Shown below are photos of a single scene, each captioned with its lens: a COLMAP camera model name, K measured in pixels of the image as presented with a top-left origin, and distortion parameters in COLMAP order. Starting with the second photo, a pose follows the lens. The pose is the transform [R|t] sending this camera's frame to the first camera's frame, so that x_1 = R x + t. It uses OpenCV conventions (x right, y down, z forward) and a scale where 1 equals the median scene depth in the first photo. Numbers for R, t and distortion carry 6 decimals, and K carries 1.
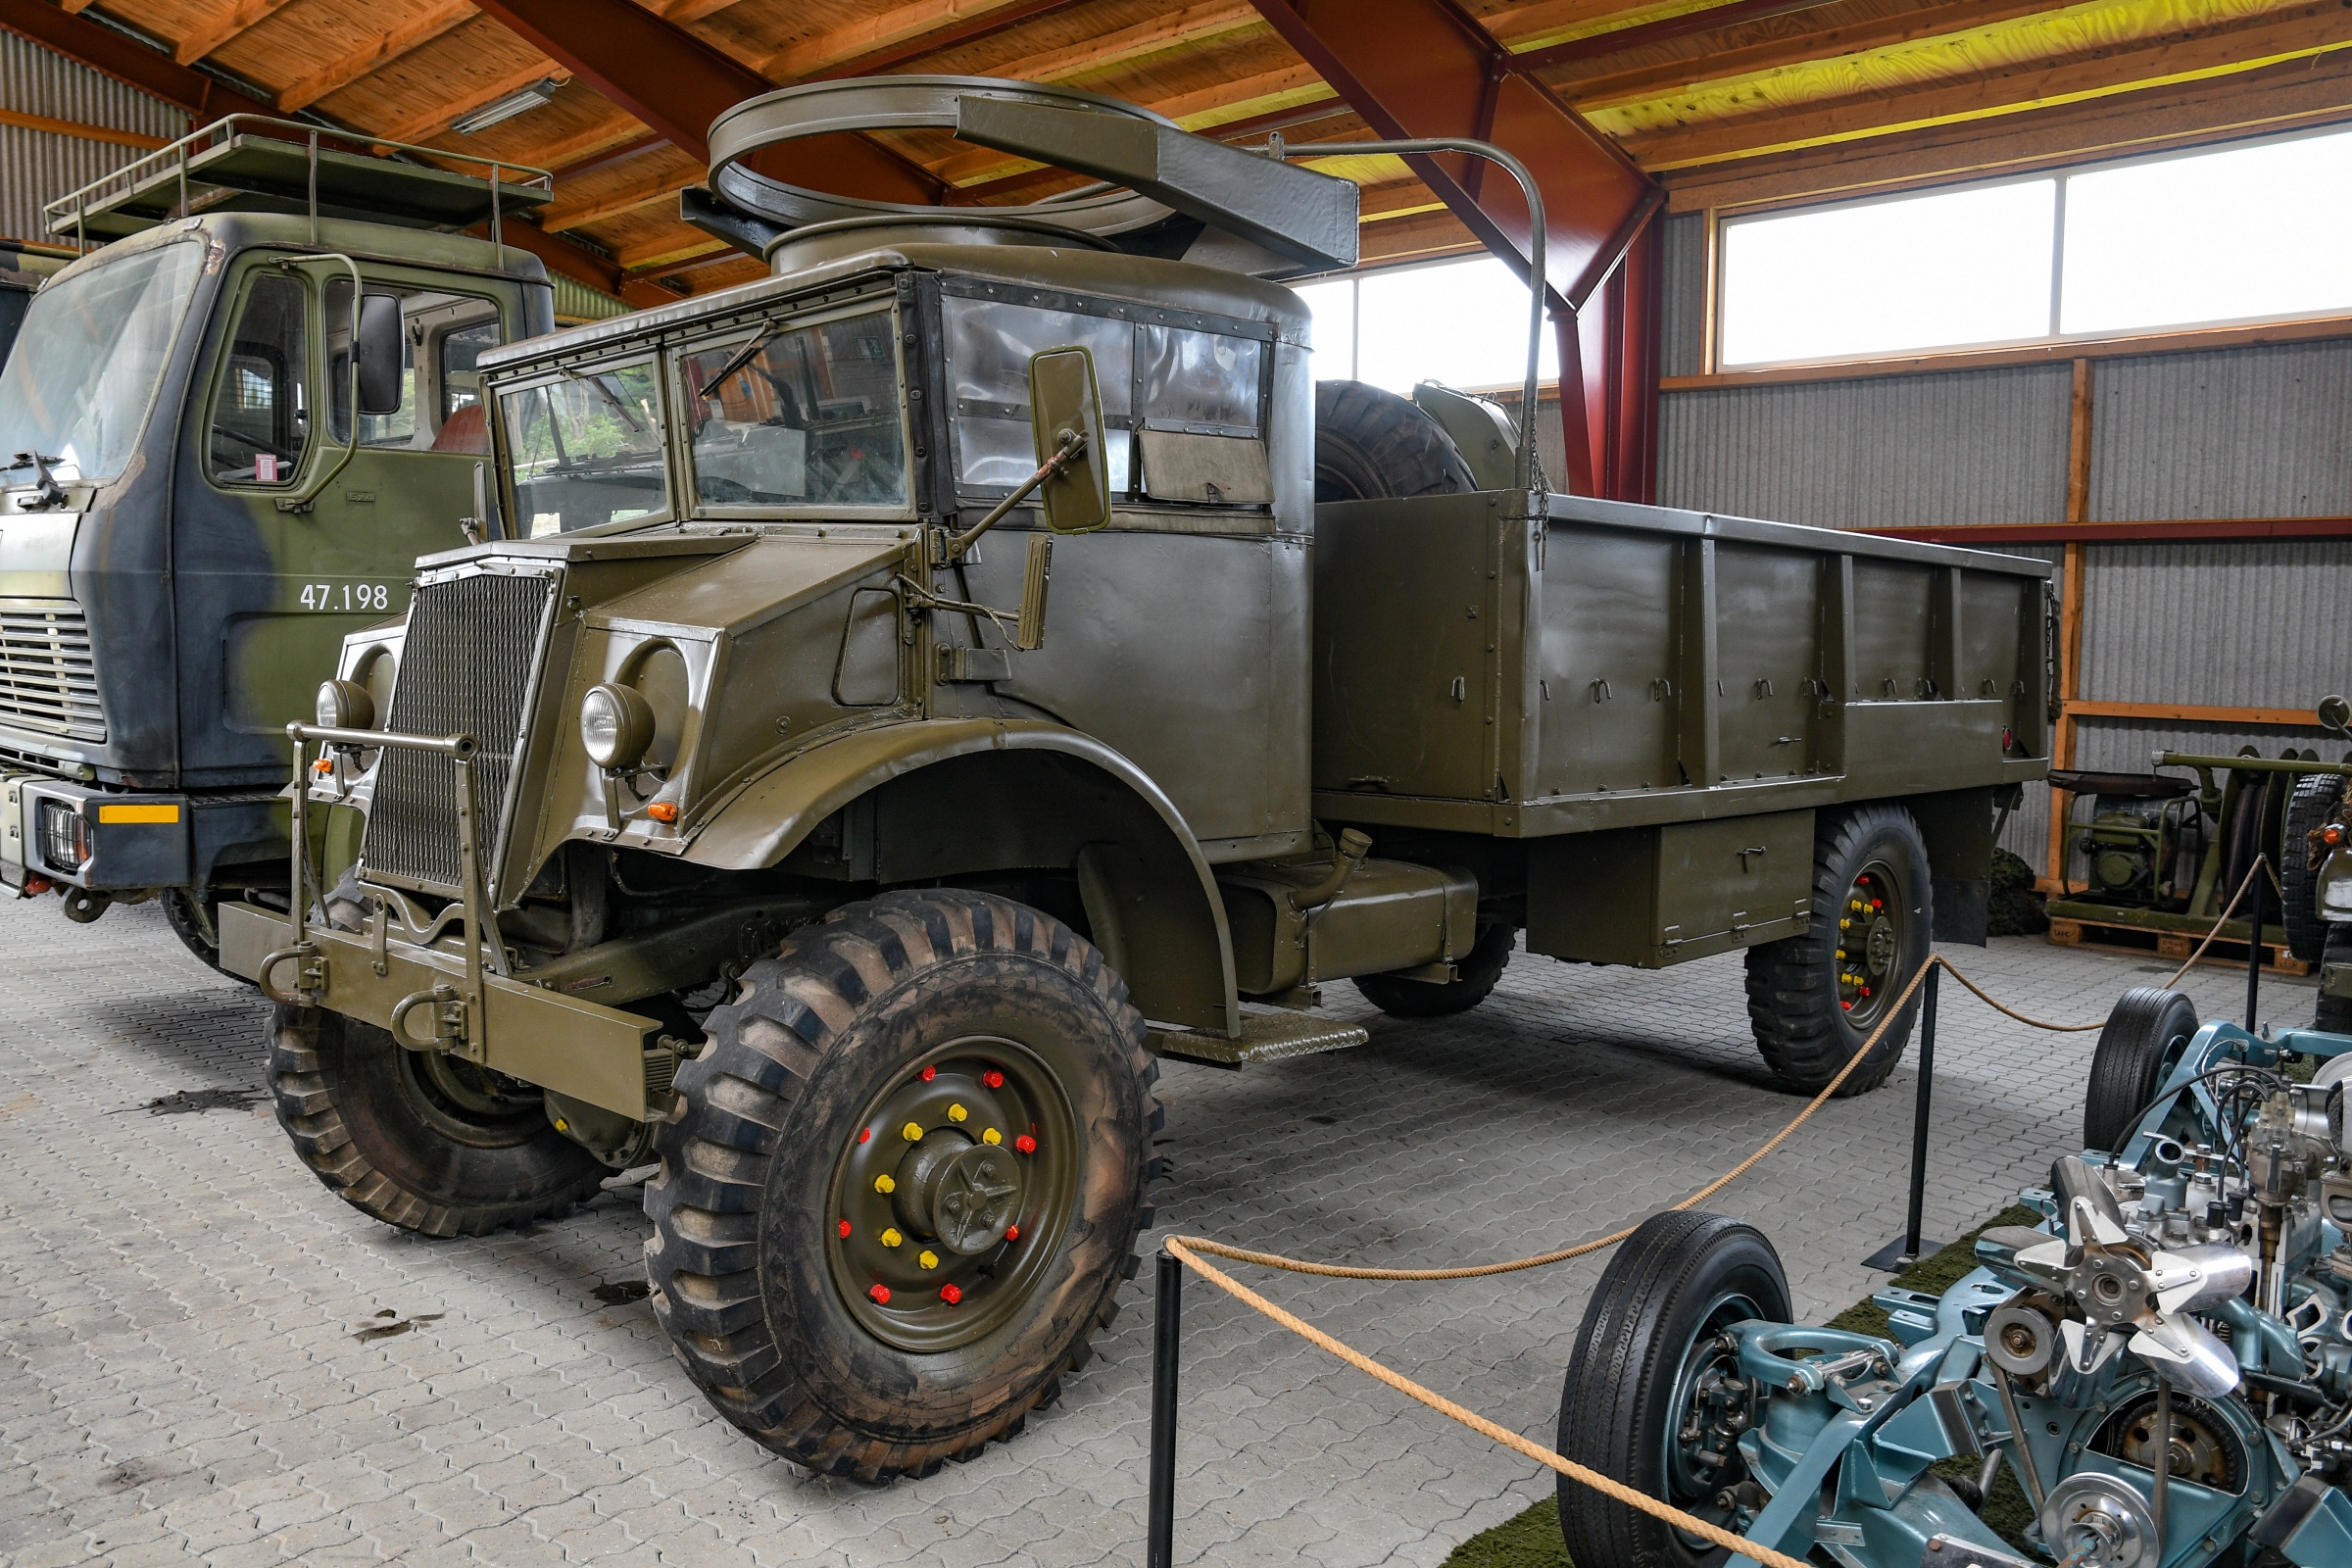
lens RADIAL K [[1799.7, 0, 1173.1], [0, 1799.7, 786.9], [0, 0, 1]] dist [-0.063640, 0.041027]
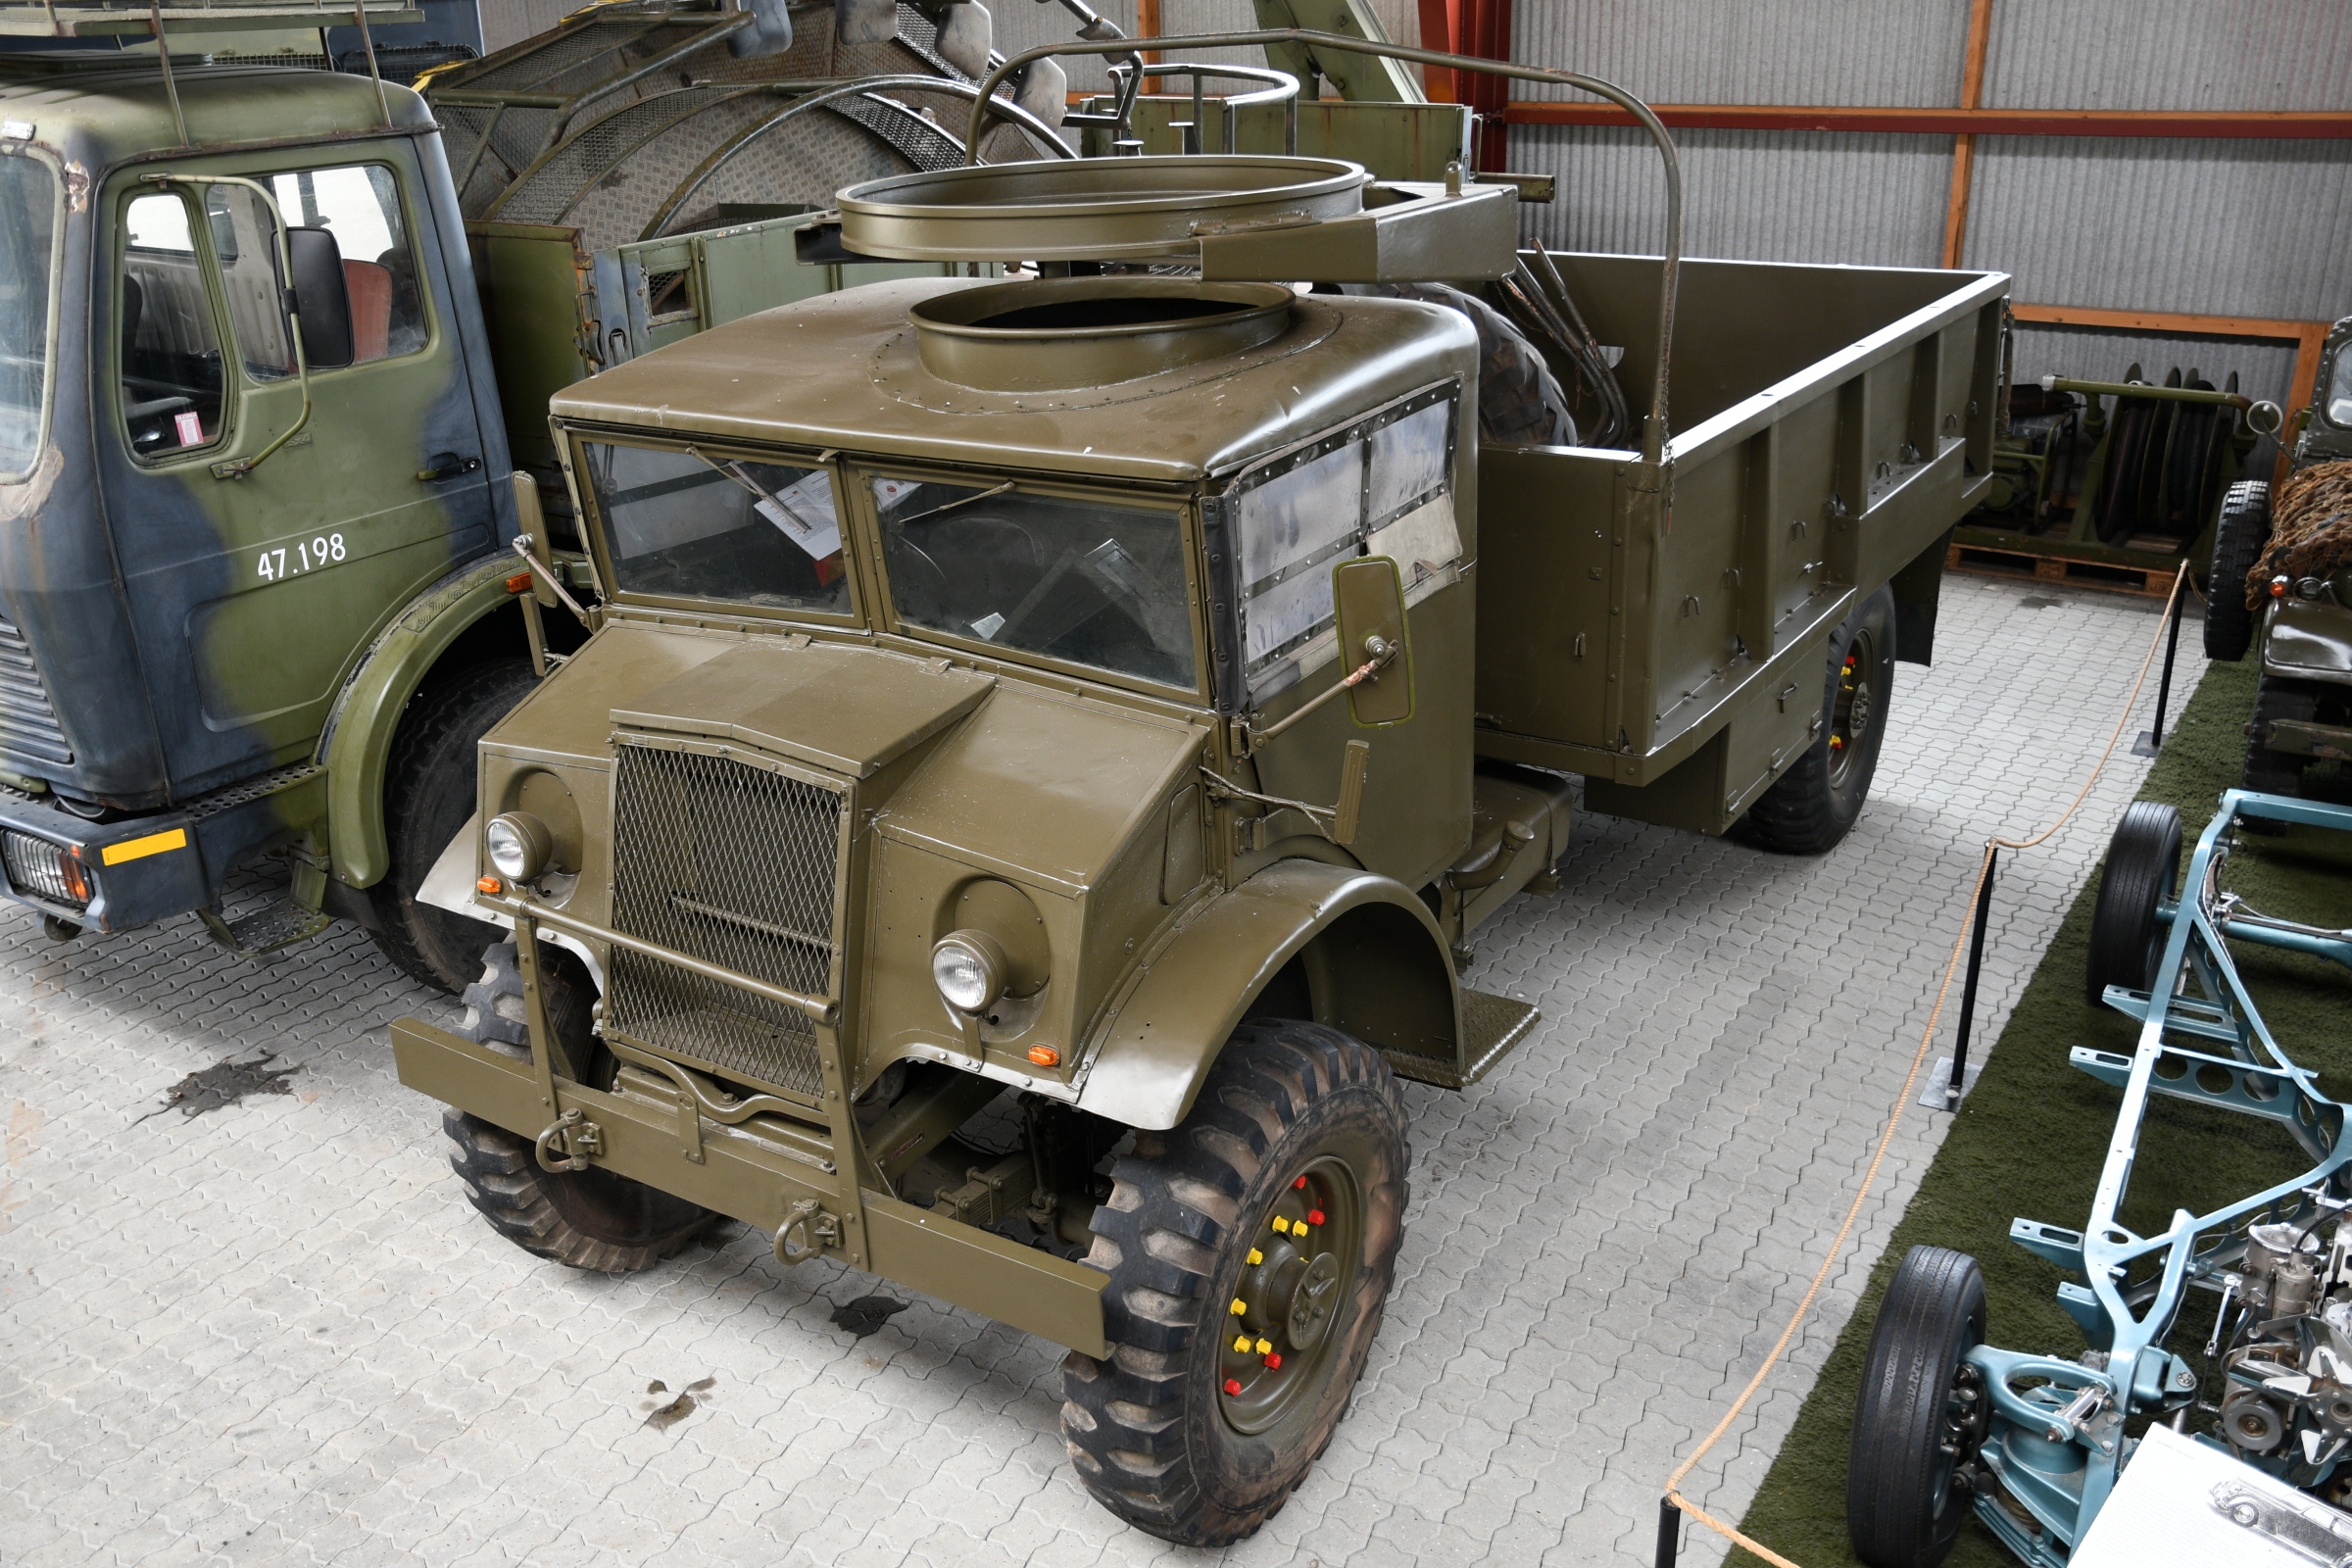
lens RADIAL K [[1985.7, 0, 1177.2], [0, 1985.7, 791.4], [0, 0, 1]] dist [-0.013343, 0.032258]
pose [[0.981649, -0.109635, 0.156029, -0.204953], [0.059027, 0.952718, 0.298067, -0.264223], [-0.181330, -0.283387, 0.941707, -0.042323]]
